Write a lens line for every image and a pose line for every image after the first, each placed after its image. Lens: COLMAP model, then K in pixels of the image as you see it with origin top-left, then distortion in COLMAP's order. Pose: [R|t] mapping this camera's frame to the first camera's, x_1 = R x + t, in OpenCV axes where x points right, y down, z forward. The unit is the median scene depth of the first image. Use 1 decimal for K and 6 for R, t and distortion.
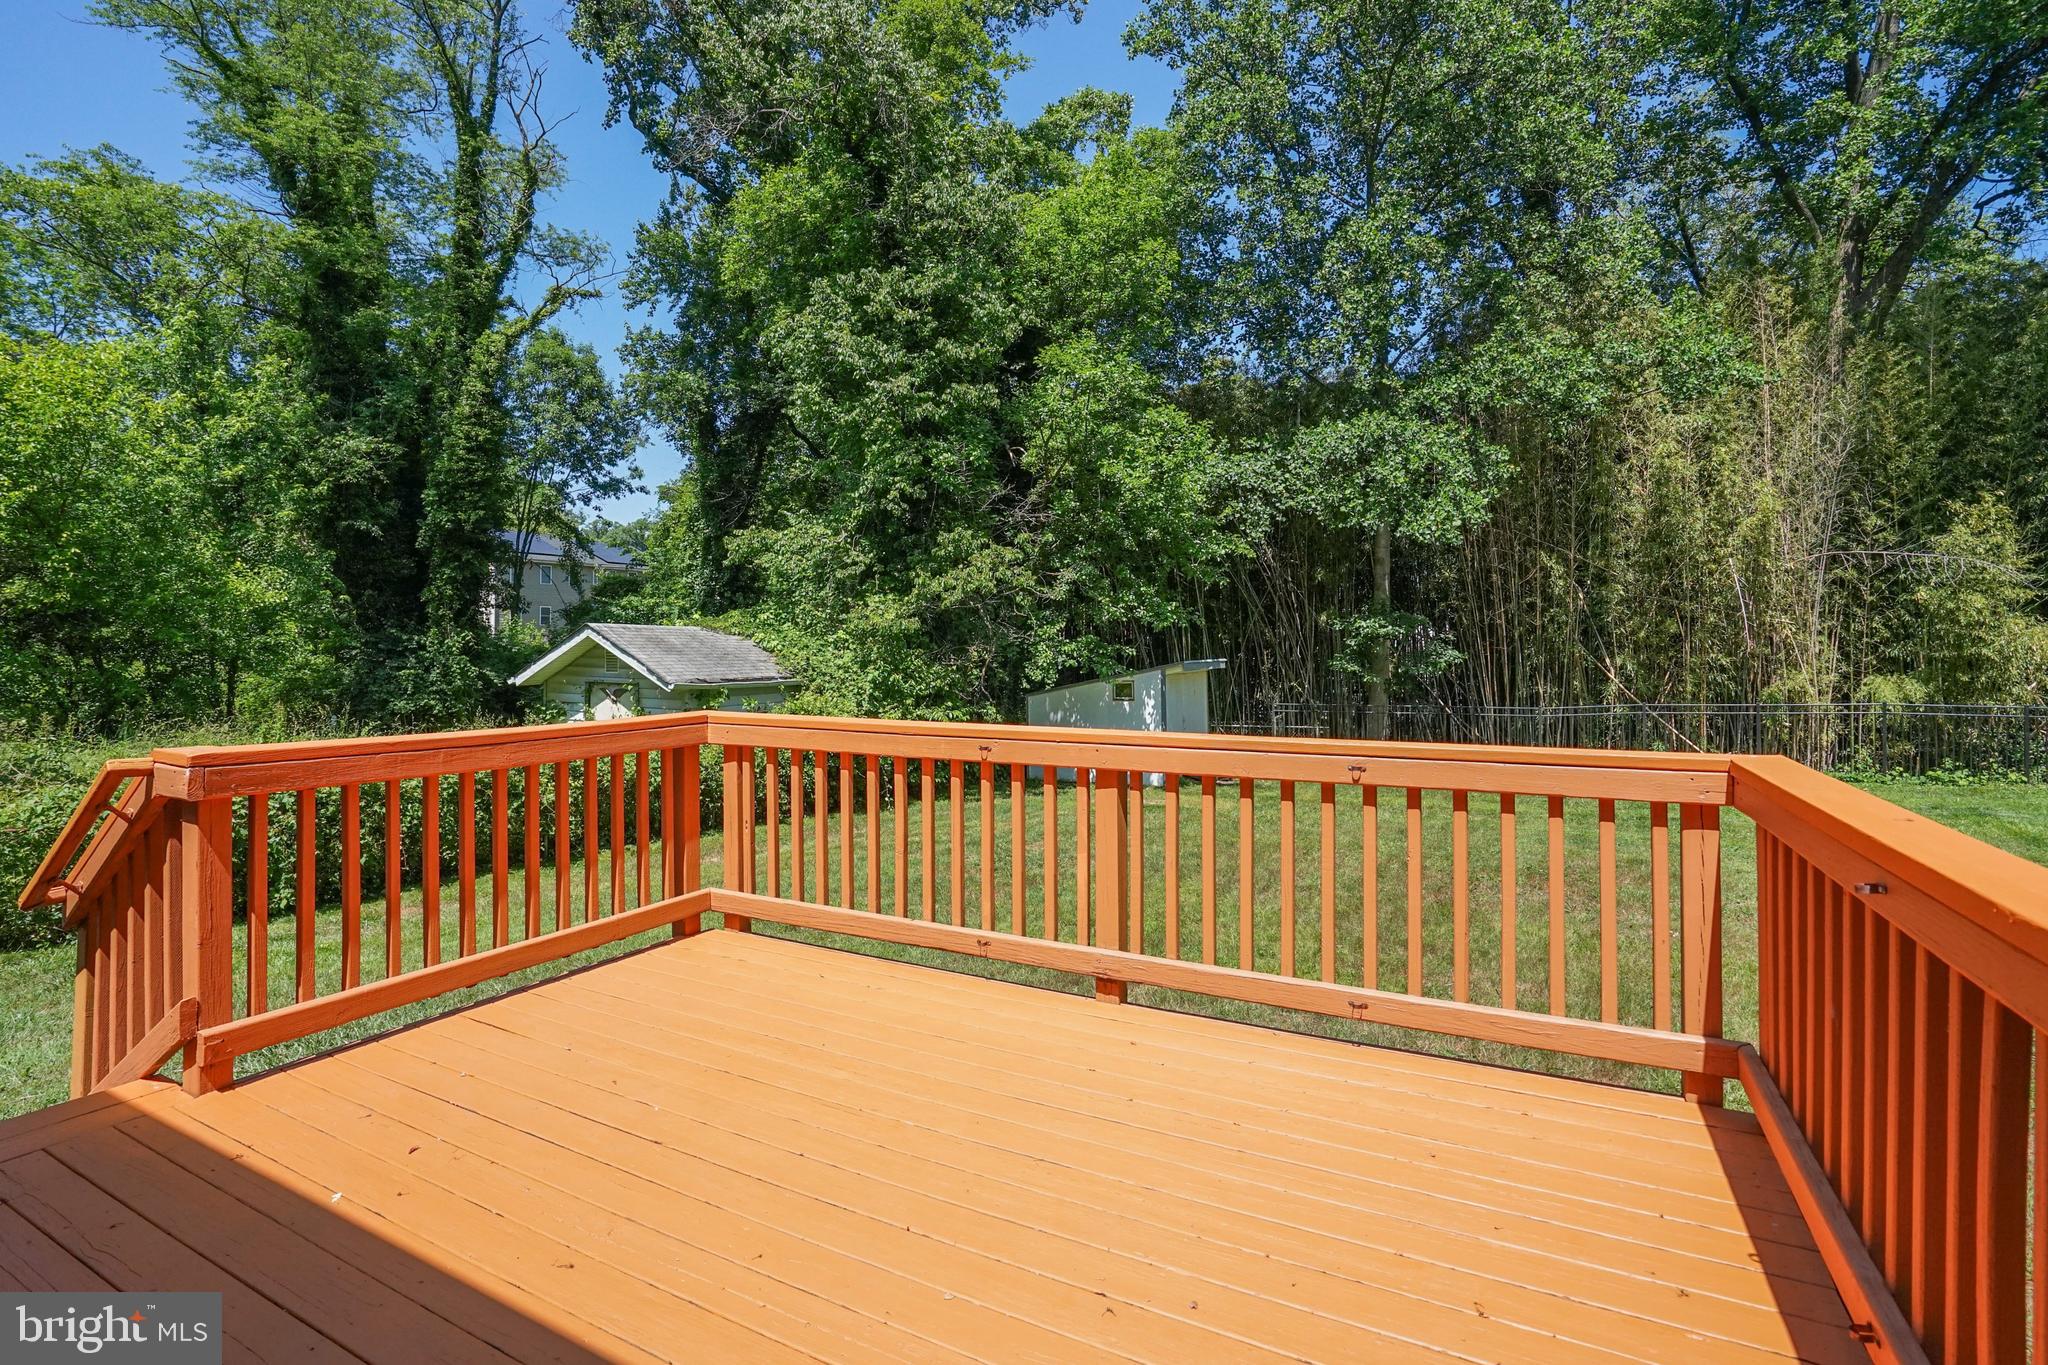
lens RADIAL K [[979.0, 0, 1024.6], [0, 979.0, 691.0], [0, 0, 1]] dist [-0.062831, 0.020866]
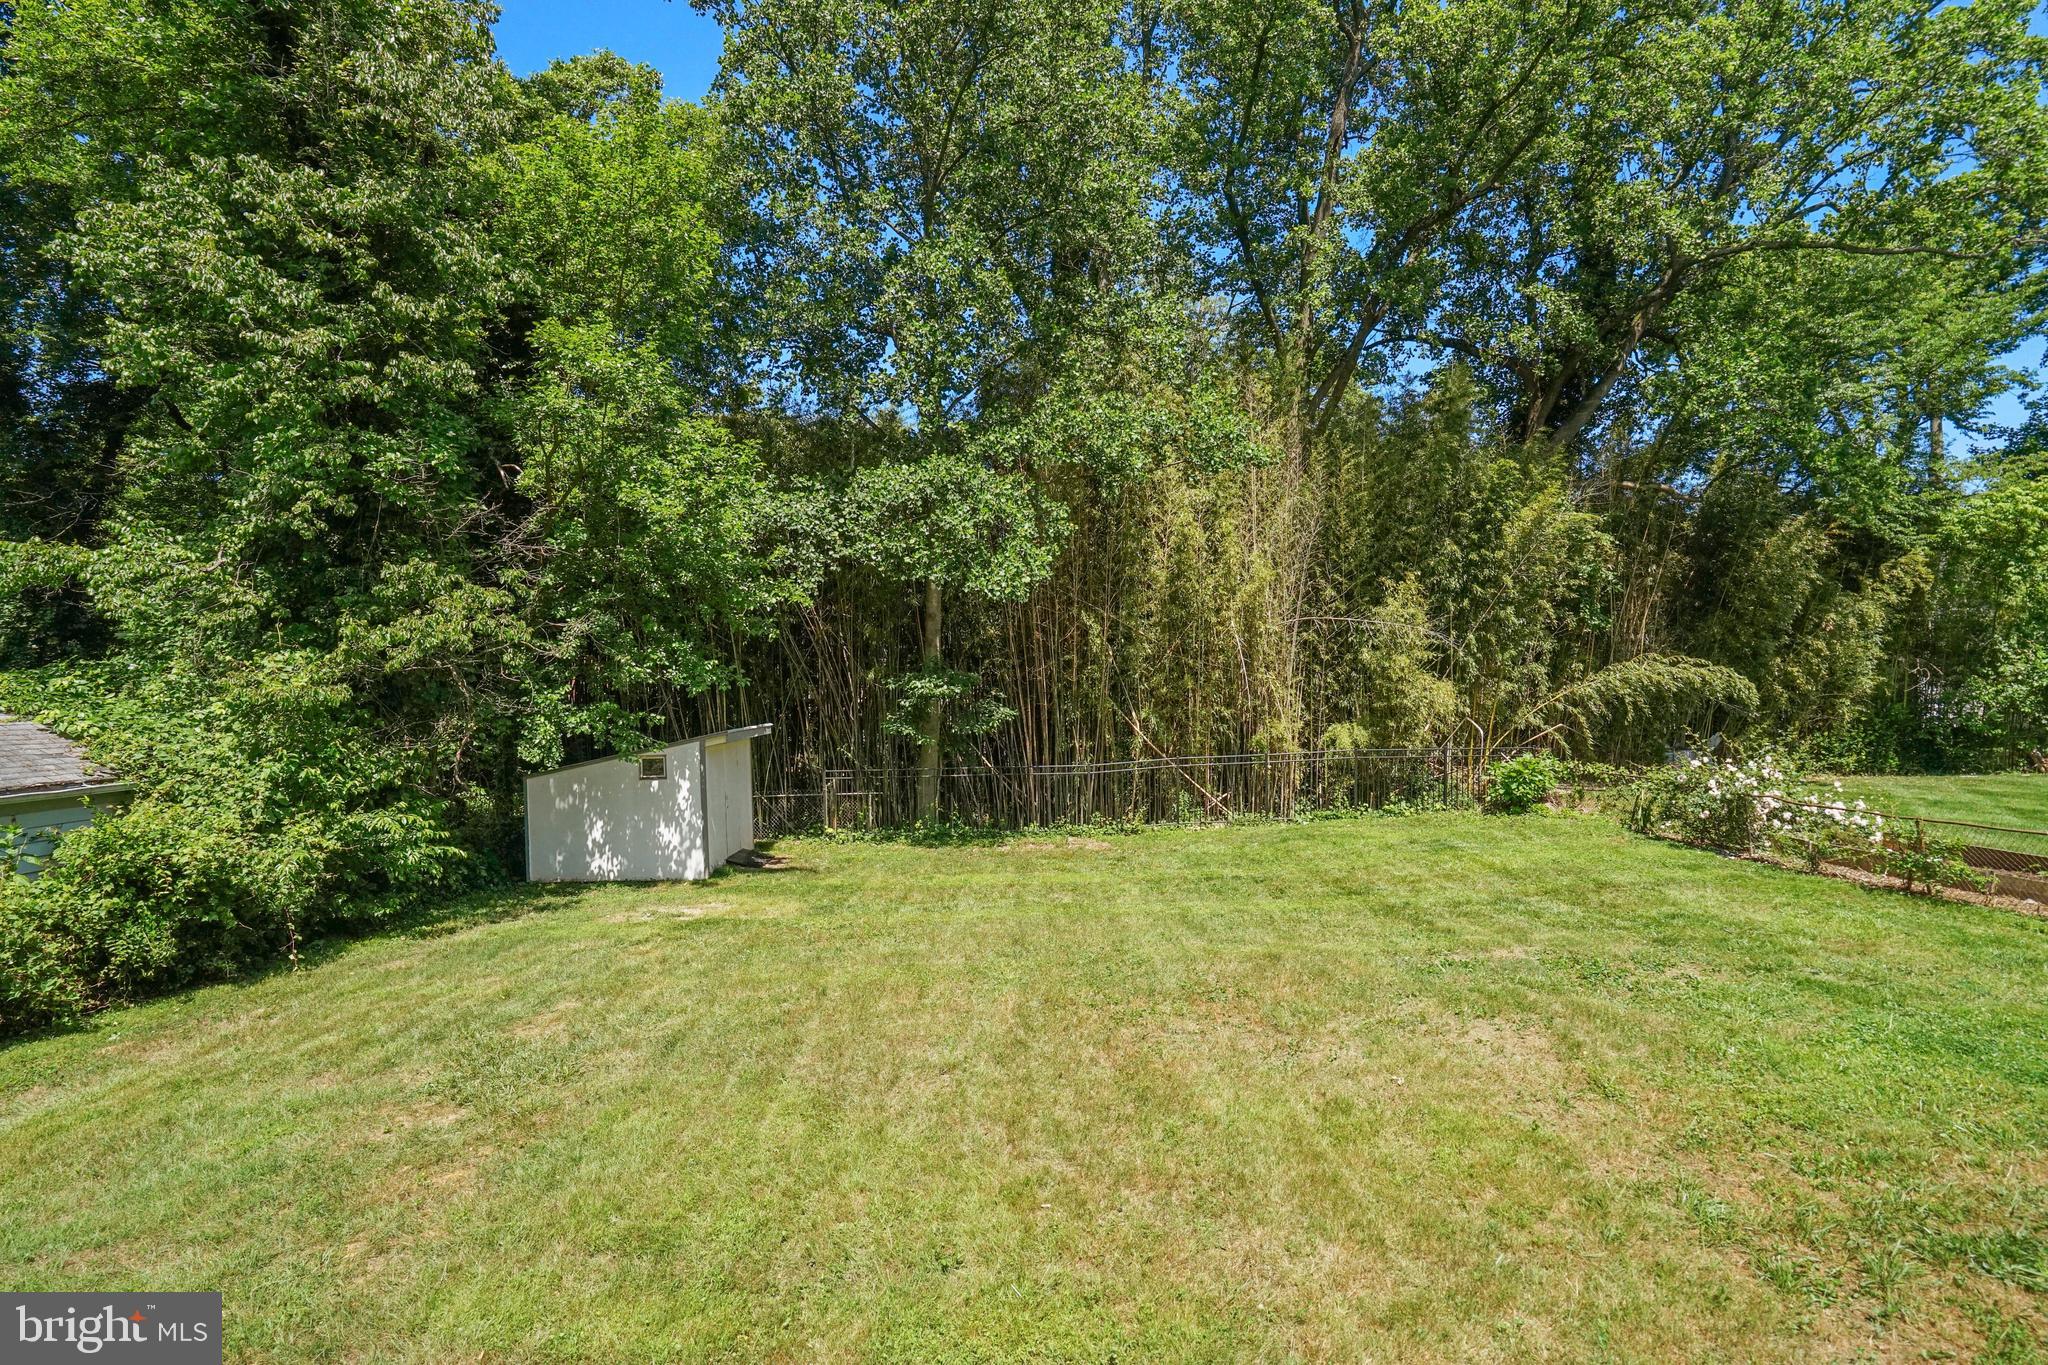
lens RADIAL K [[979.0, 0, 1024.6], [0, 979.0, 691.0], [0, 0, 1]] dist [-0.062831, 0.020866]
pose [[0.888646, -0.007031, 0.458540, 0.006517], [0.031092, 0.998505, -0.044946, -0.020893], [-0.457538, 0.054198, 0.887537, 0.149317]]
